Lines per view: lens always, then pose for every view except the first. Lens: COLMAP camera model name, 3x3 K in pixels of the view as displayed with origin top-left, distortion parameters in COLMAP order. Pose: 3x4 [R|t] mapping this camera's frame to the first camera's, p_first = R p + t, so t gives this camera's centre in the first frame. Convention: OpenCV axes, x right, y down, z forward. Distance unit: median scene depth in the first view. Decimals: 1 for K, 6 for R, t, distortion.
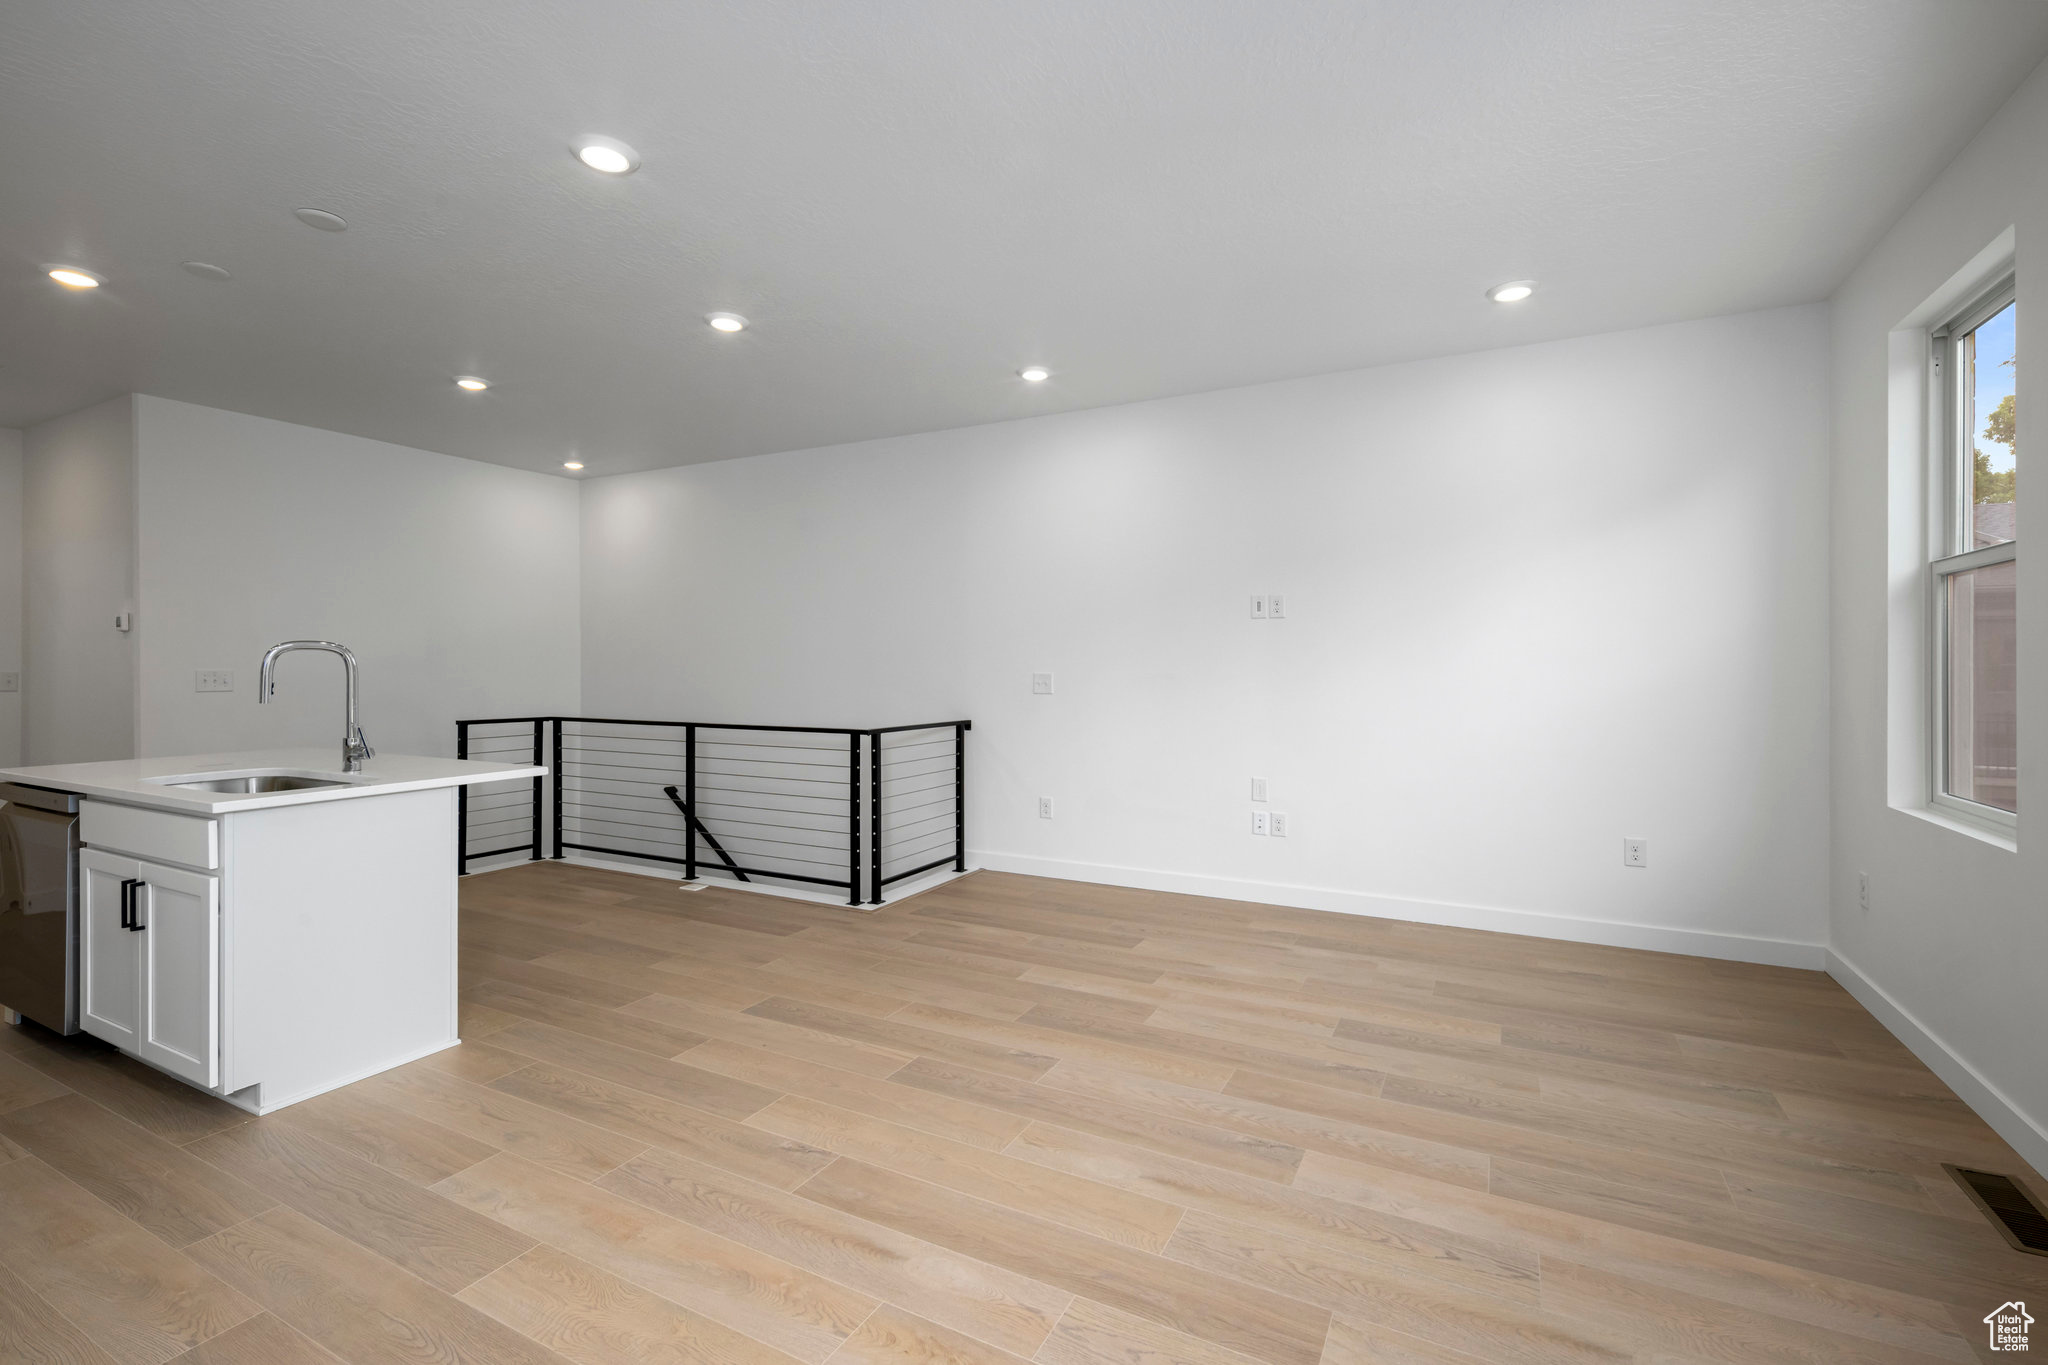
lens RADIAL K [[909.0, 0, 1028.5], [0, 909.0, 656.3], [0, 0, 1]] dist [0.009918, -0.000116]
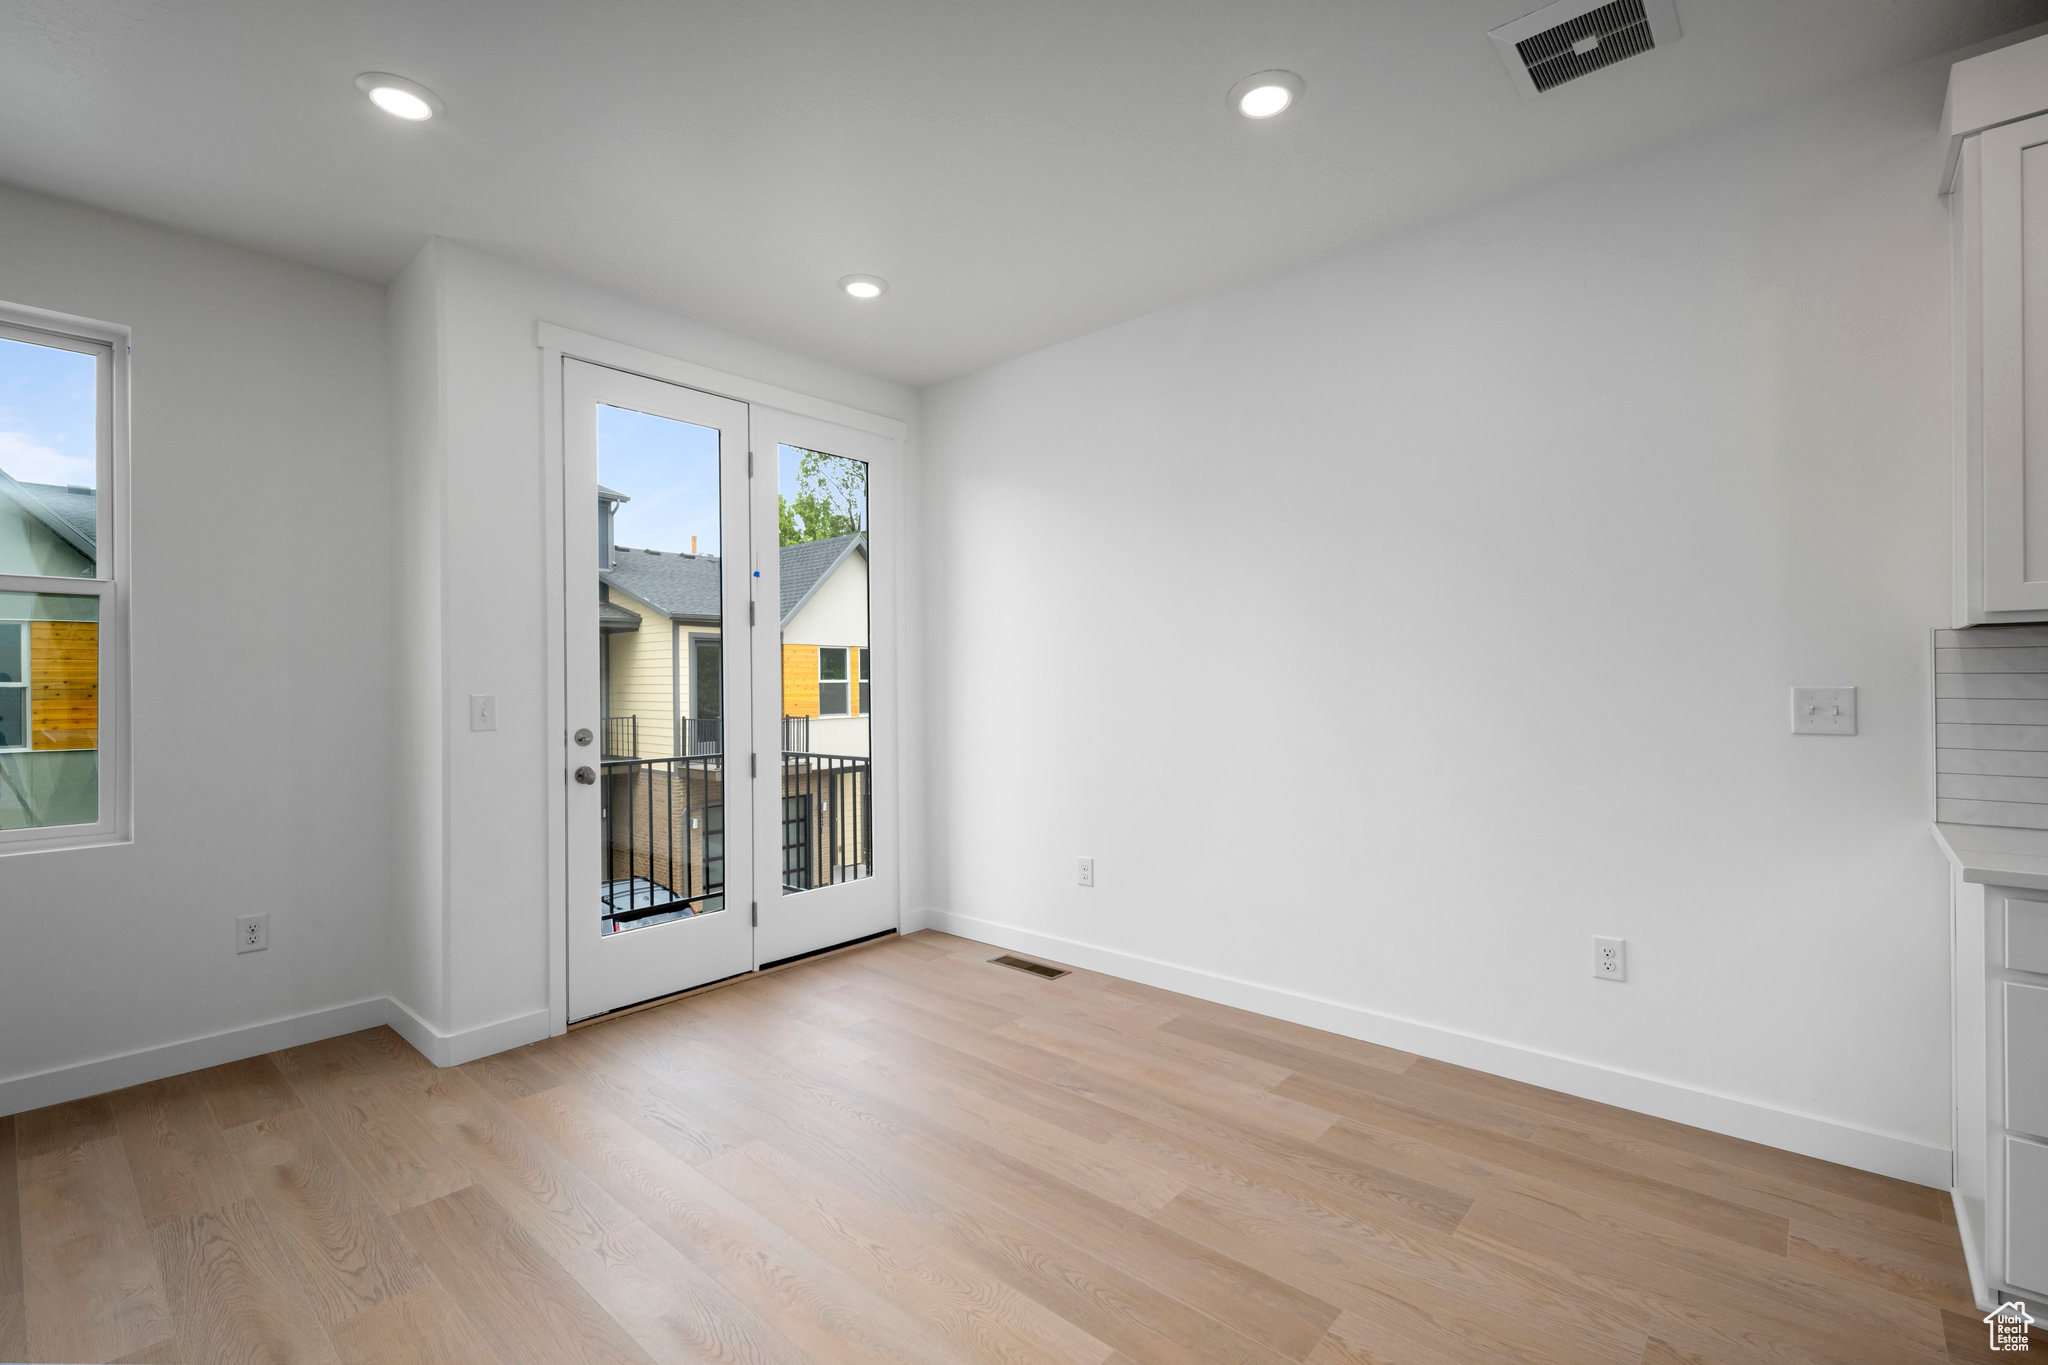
lens RADIAL K [[903.9, 0, 1037.2], [0, 903.9, 685.7], [0, 0, 1]] dist [0.002028, -0.000765]
pose [[-0.972142, 0.007648, 0.234269, -0.514358], [0.006275, 0.999958, -0.006607, 0.014949], [-0.234310, -0.004953, -0.972149, 1.280314]]
